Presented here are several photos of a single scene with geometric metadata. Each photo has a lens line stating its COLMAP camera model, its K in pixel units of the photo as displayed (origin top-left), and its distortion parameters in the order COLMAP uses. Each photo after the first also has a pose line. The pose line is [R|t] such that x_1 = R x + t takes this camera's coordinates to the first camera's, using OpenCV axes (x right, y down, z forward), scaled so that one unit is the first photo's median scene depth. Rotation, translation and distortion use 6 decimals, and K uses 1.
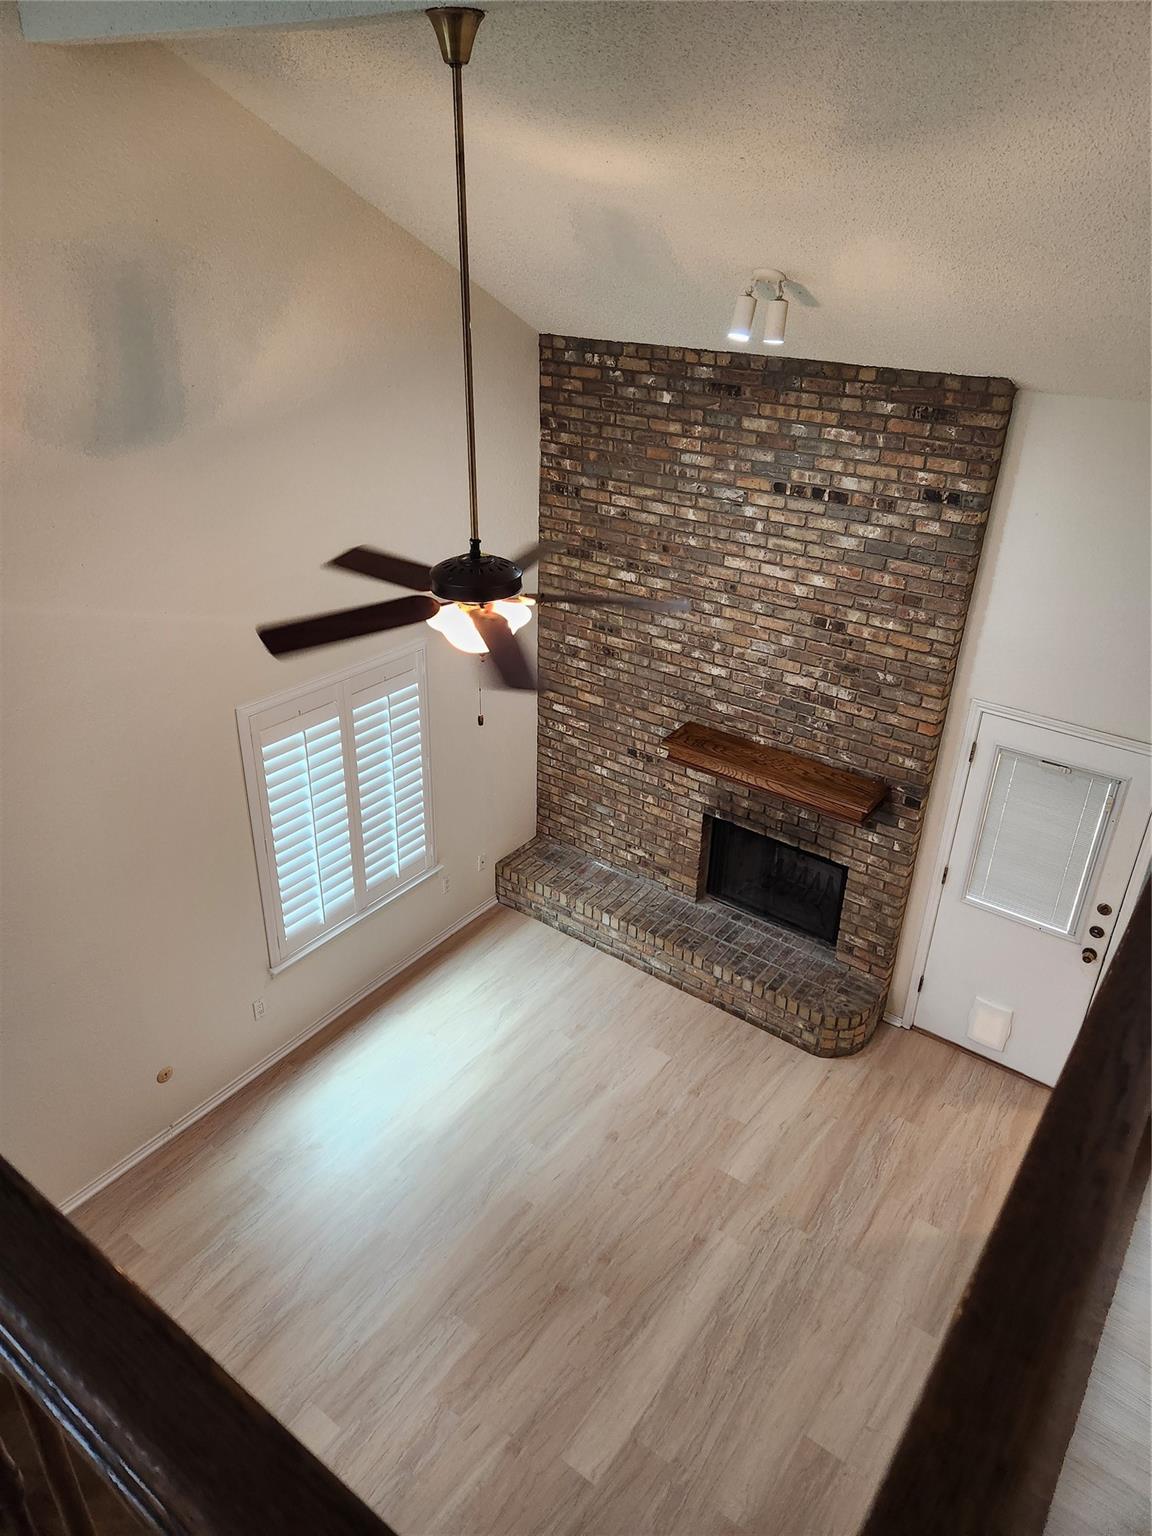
lens RADIAL K [[1021.3, 0, 573.1], [0, 1021.3, 751.6], [0, 0, 1]] dist [0.079596, -0.069014]
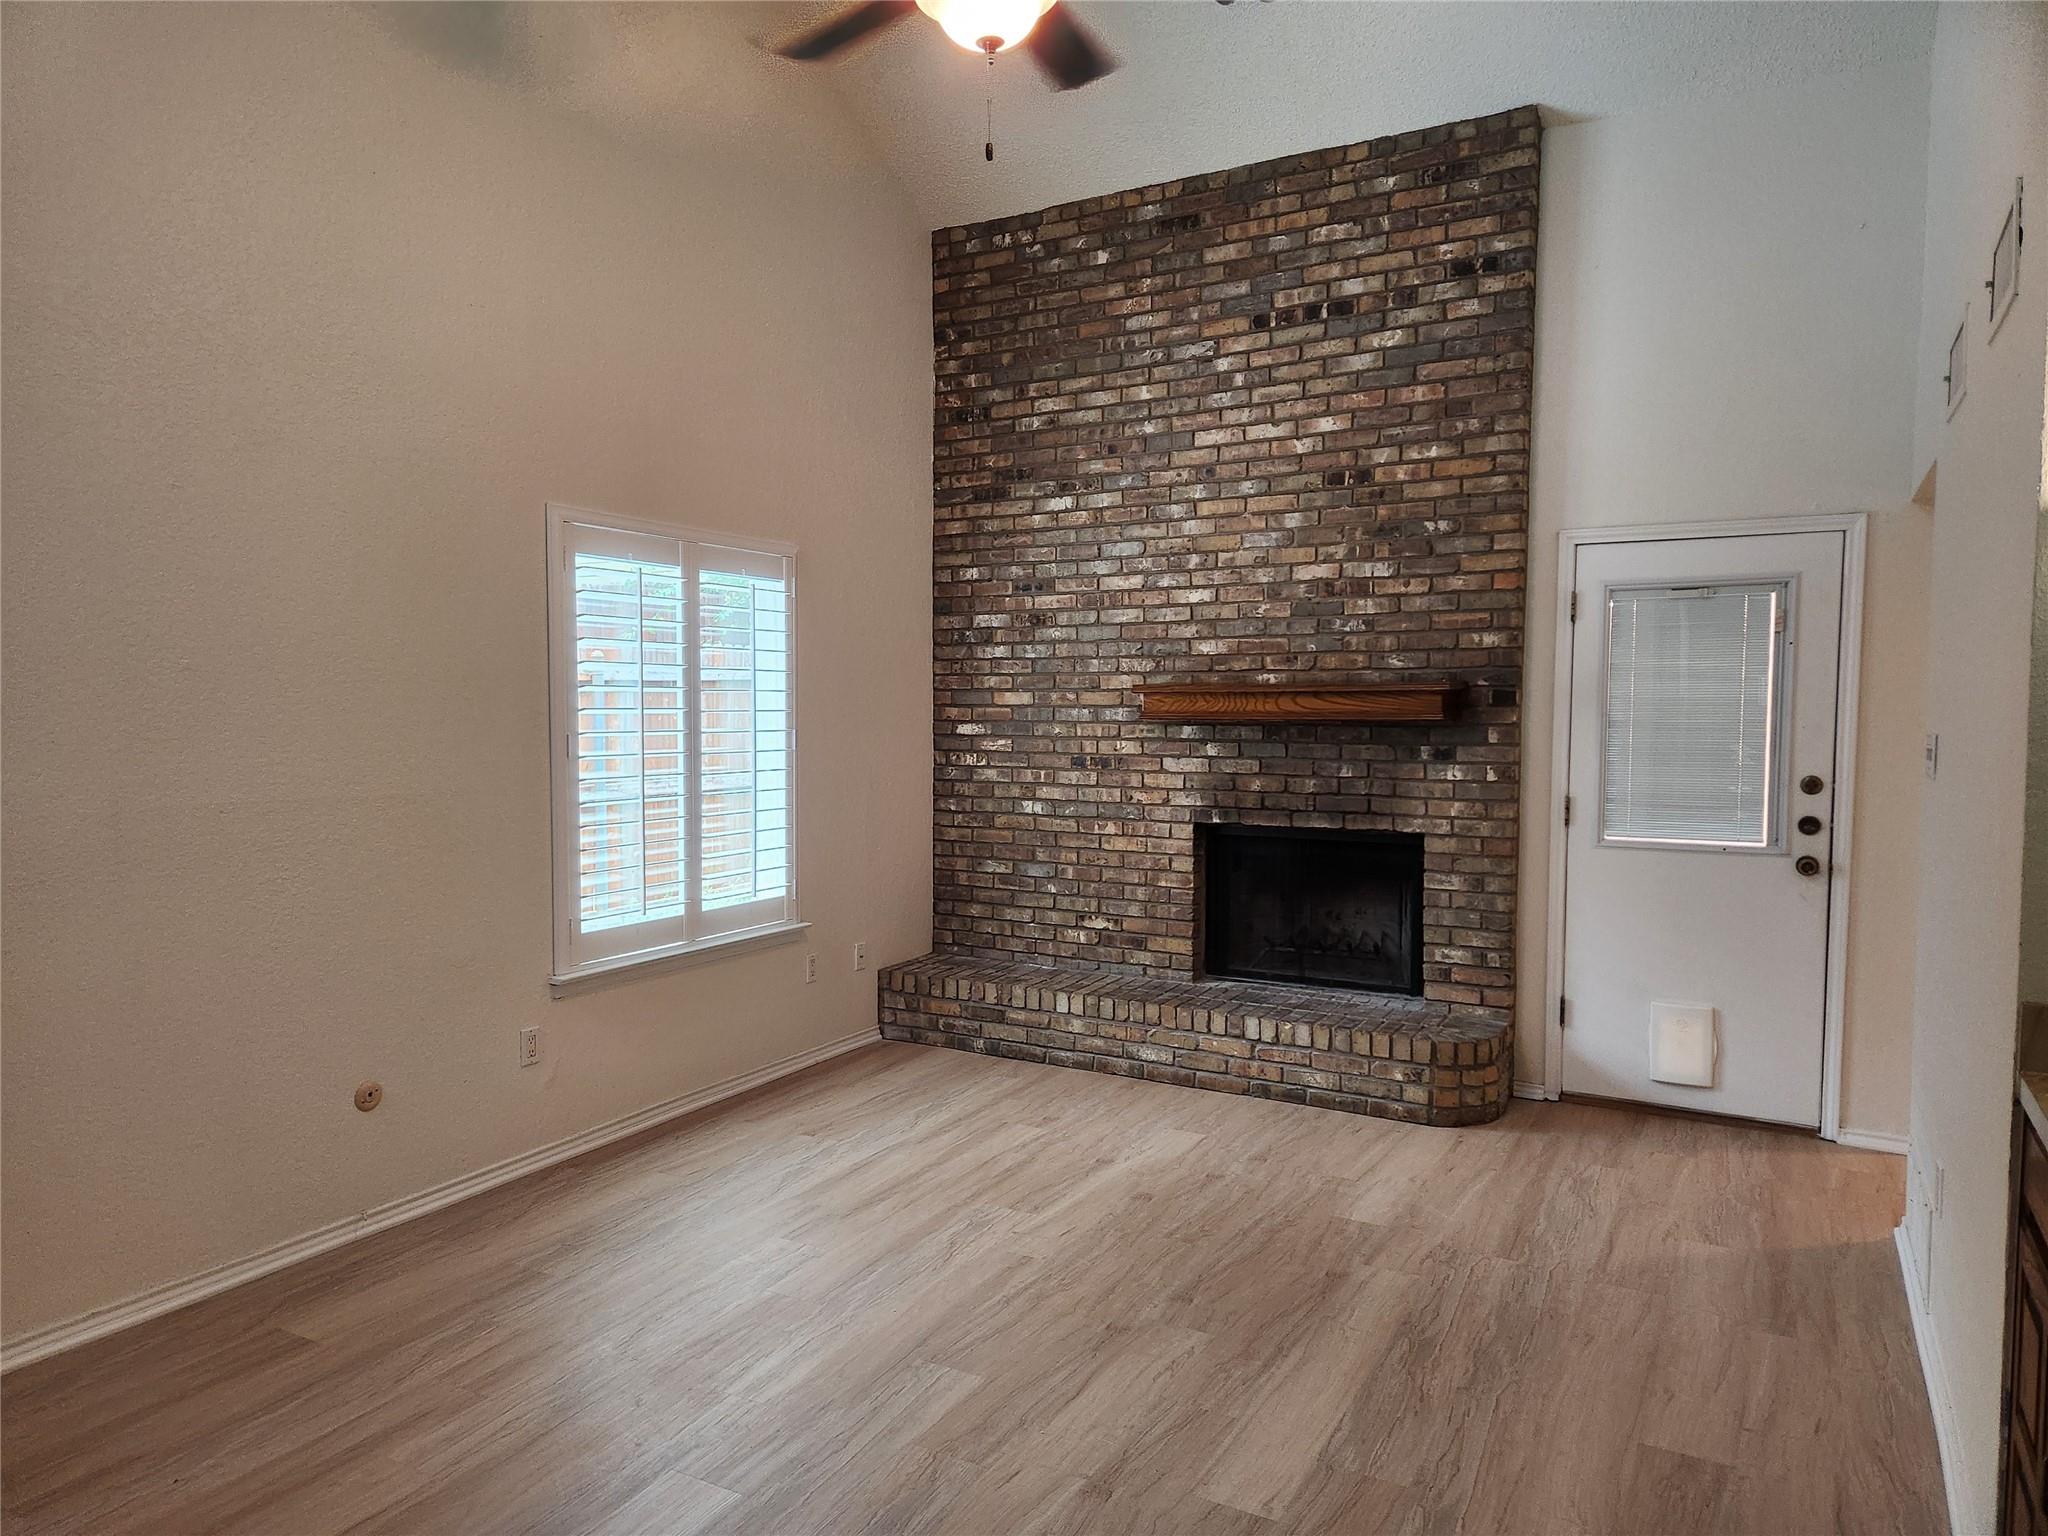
lens RADIAL K [[1361.7, 0, 987.9], [0, 1361.7, 783.7], [0, 0, 1]] dist [0.079596, -0.069014]
pose [[0.993601, -0.026797, 0.109723, -0.123945], [0.068890, 0.913614, -0.400704, 0.445335], [-0.089507, 0.405699, 0.909614, 0.191279]]
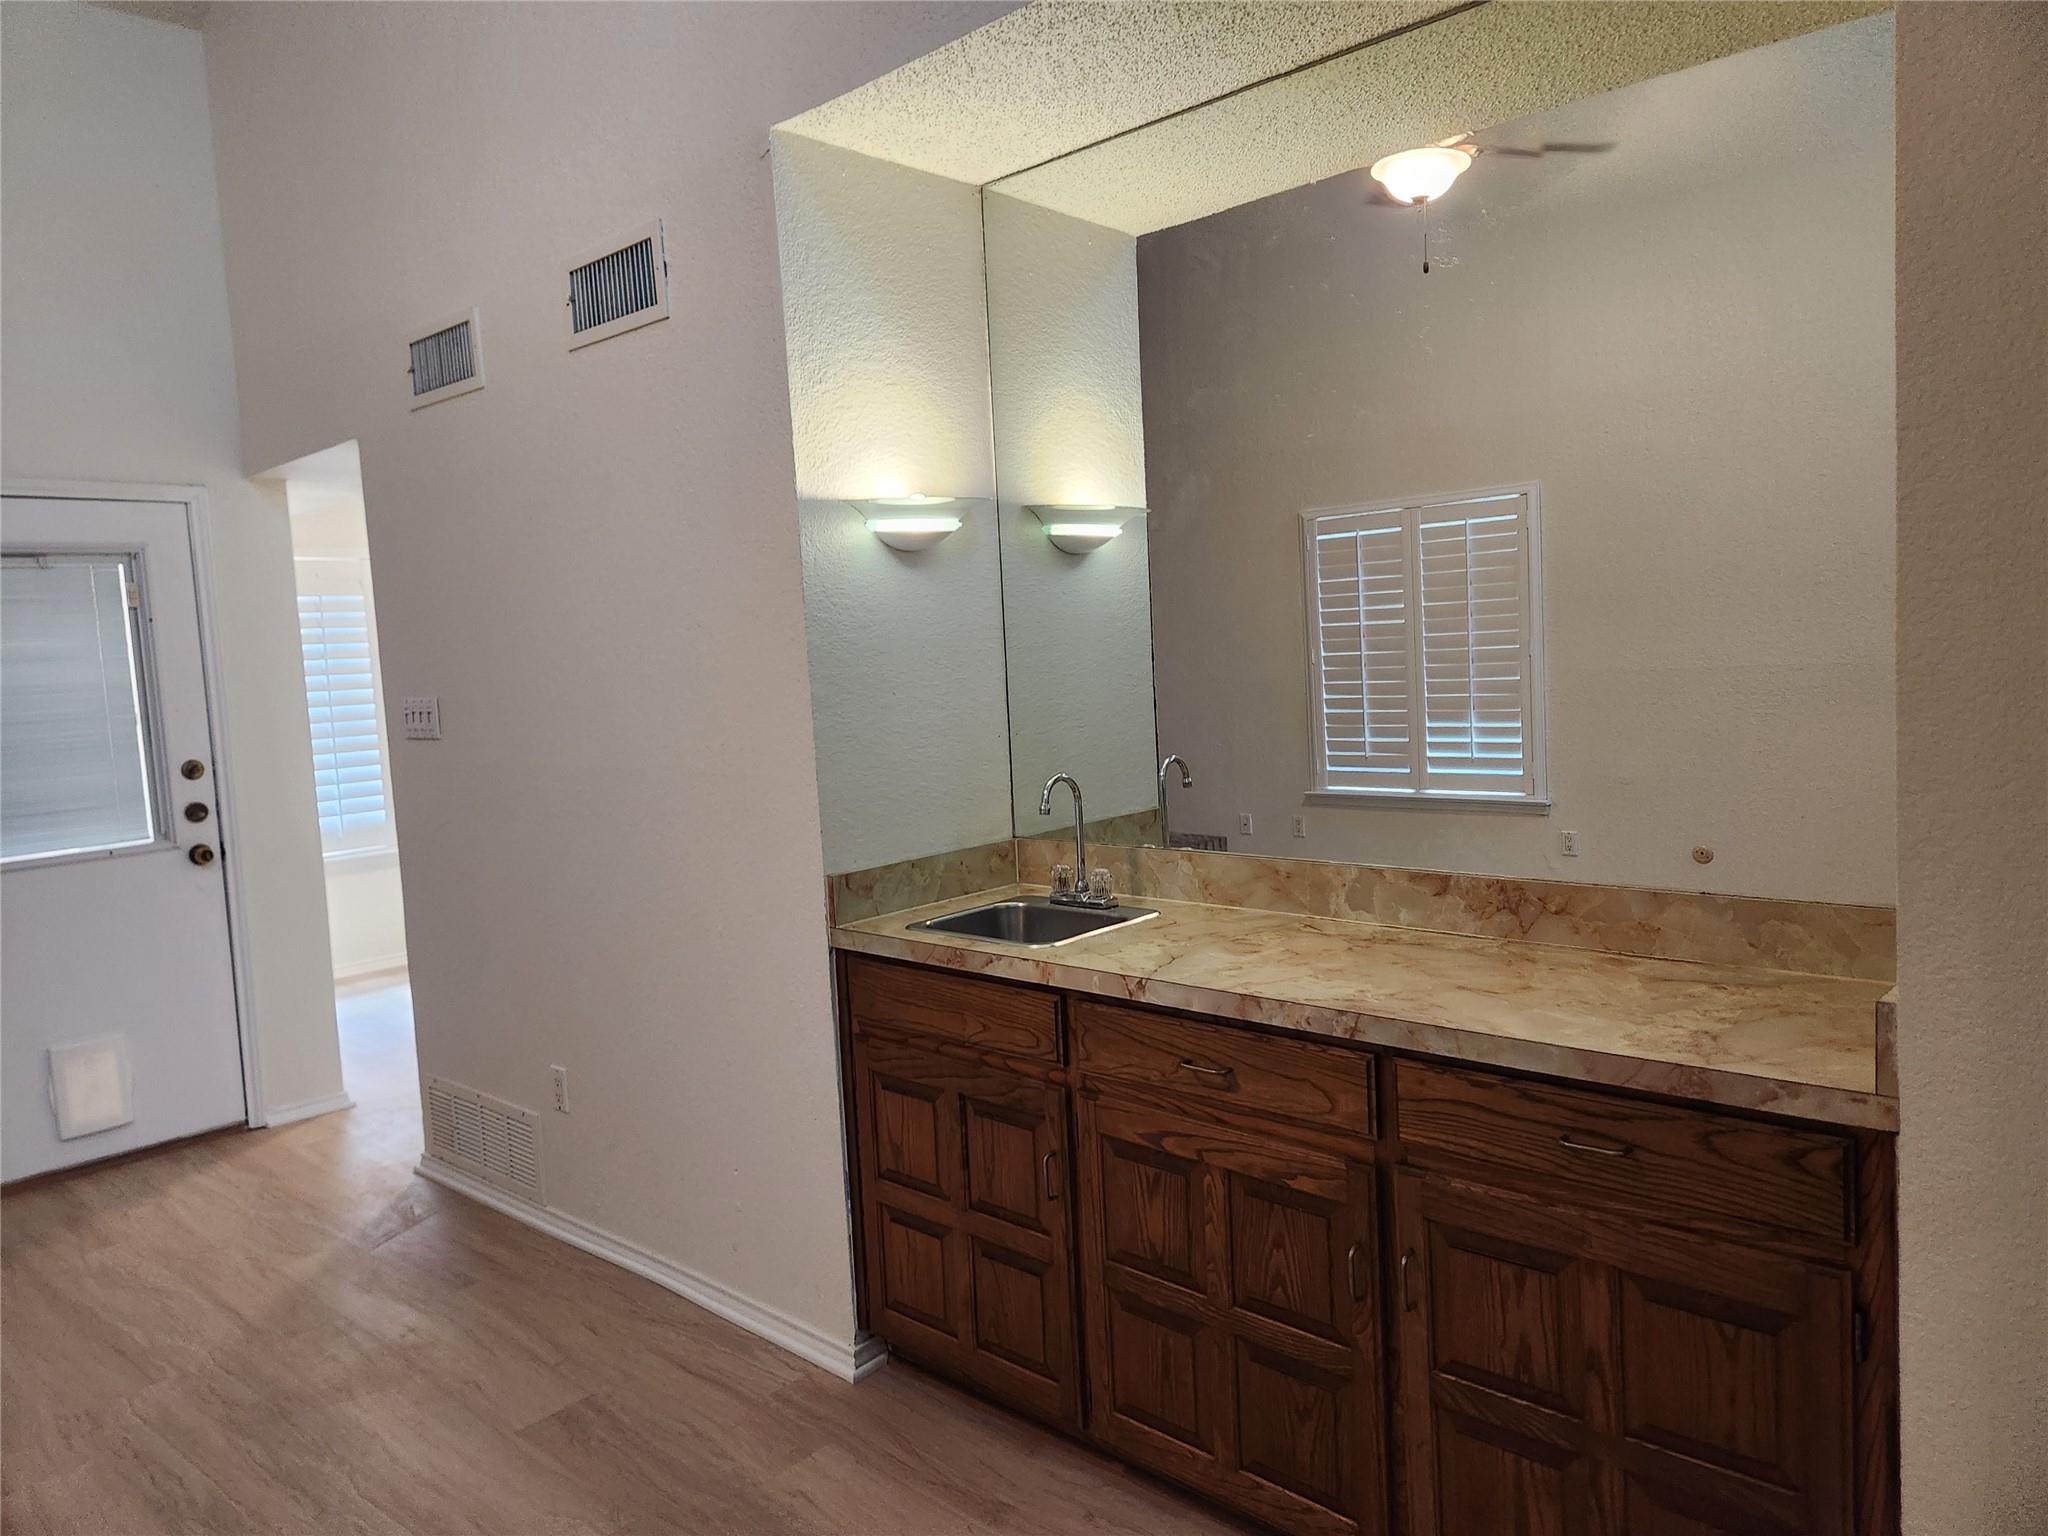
lens RADIAL K [[1361.7, 0, 1018.6], [0, 1361.7, 760.8], [0, 0, 1]] dist [0.079596, -0.069014]
pose [[0.102000, -0.113221, 0.988320, -0.276275], [0.508276, 0.859962, 0.046059, 0.342351], [-0.855132, 0.497642, 0.145264, 0.390216]]
